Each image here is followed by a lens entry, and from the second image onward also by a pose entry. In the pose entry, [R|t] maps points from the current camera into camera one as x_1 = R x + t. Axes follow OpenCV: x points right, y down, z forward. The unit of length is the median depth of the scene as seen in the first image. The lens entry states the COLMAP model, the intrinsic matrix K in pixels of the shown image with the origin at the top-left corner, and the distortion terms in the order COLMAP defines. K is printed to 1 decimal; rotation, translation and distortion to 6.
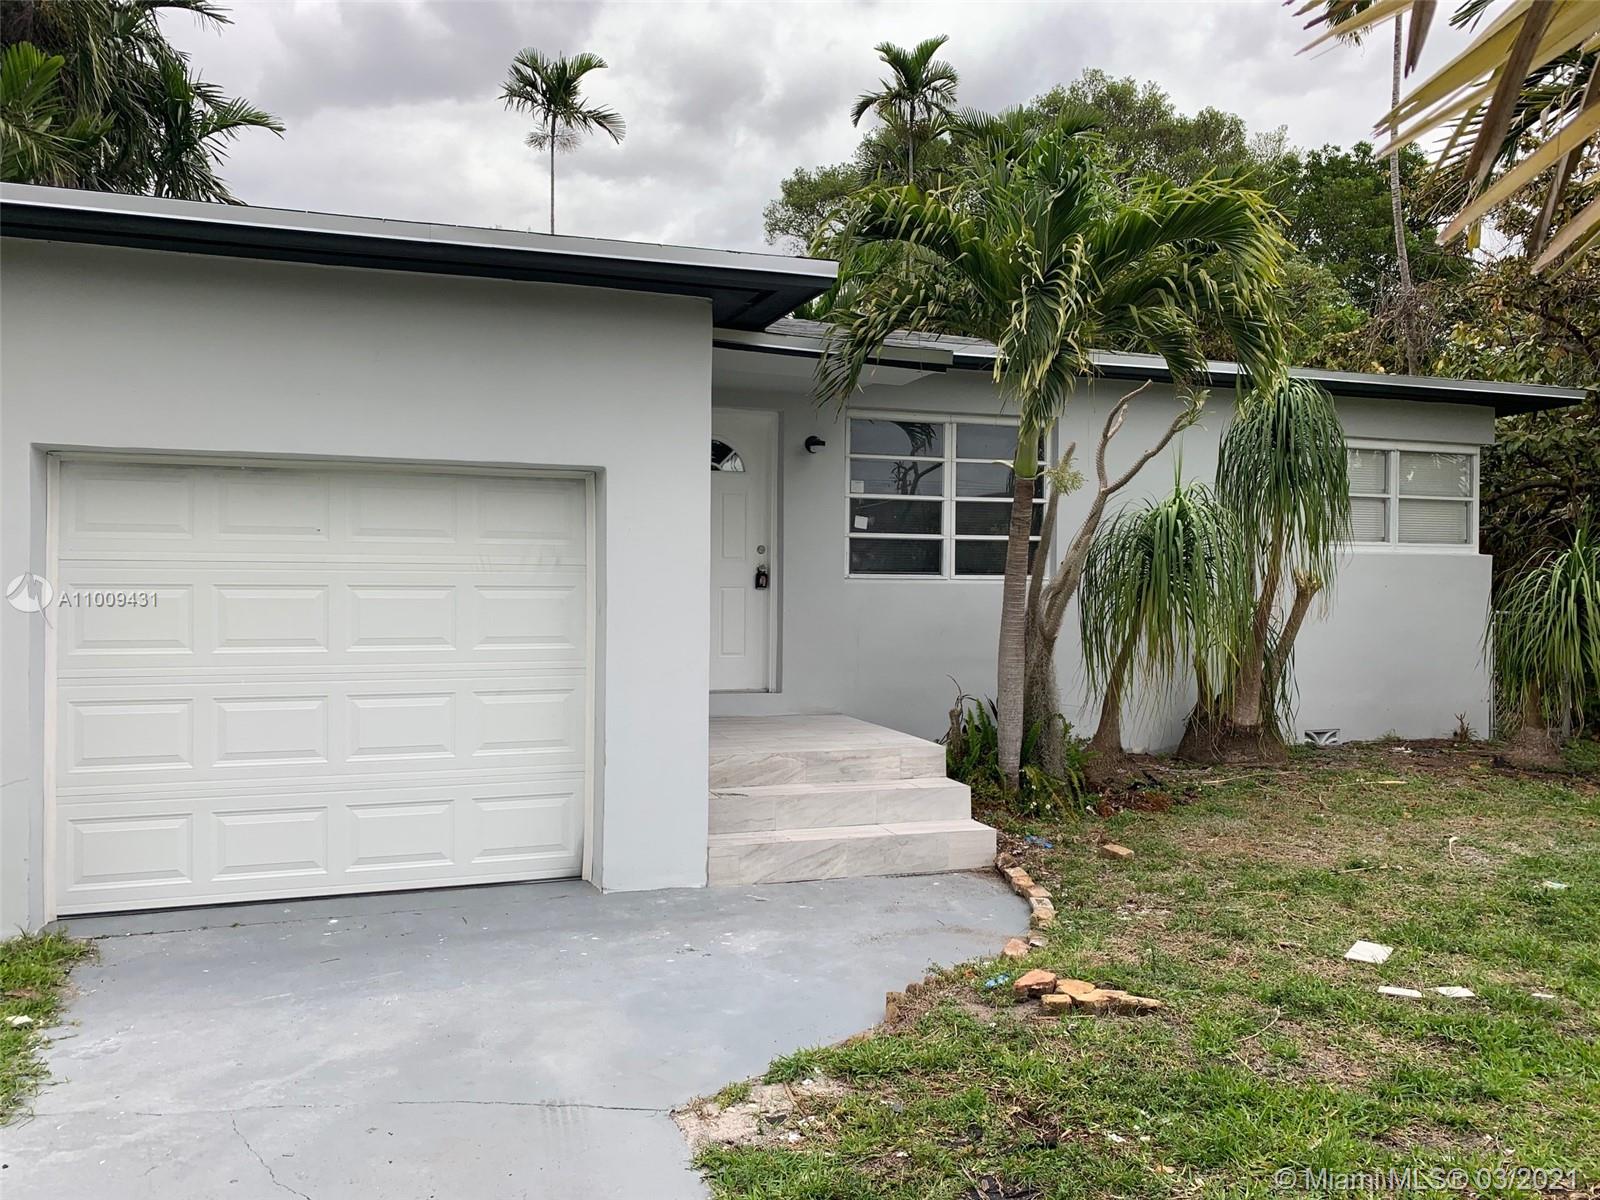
lens RADIAL K [[1212.1, 0, 800.0], [0, 1212.1, 600.0], [0, 0, 1]] dist [0.010620, -0.000417]
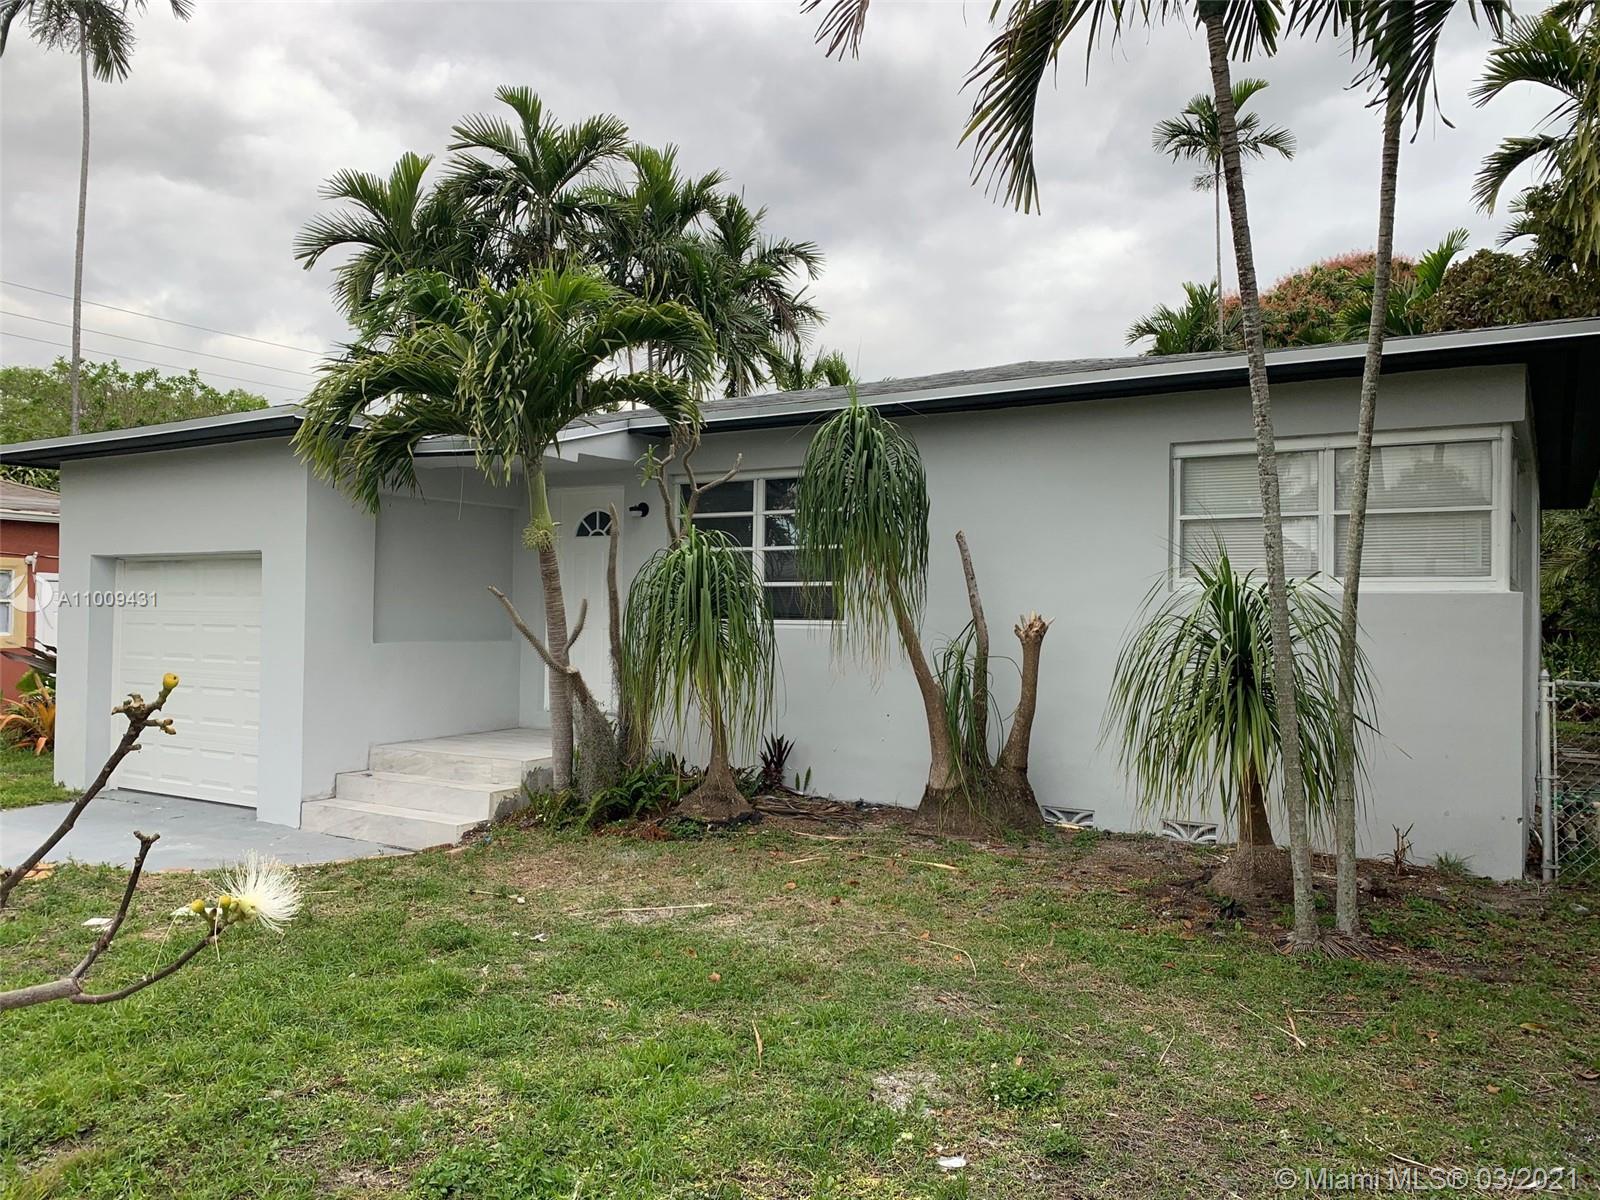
lens RADIAL K [[1212.1, 0, 800.0], [0, 1212.1, 600.0], [0, 0, 1]] dist [0.010620, -0.000417]
pose [[0.630952, -0.009685, -0.775762, 1.030579], [-0.018511, 0.999450, -0.027532, -0.010314], [0.775601, 0.031731, 0.630425, 0.371854]]
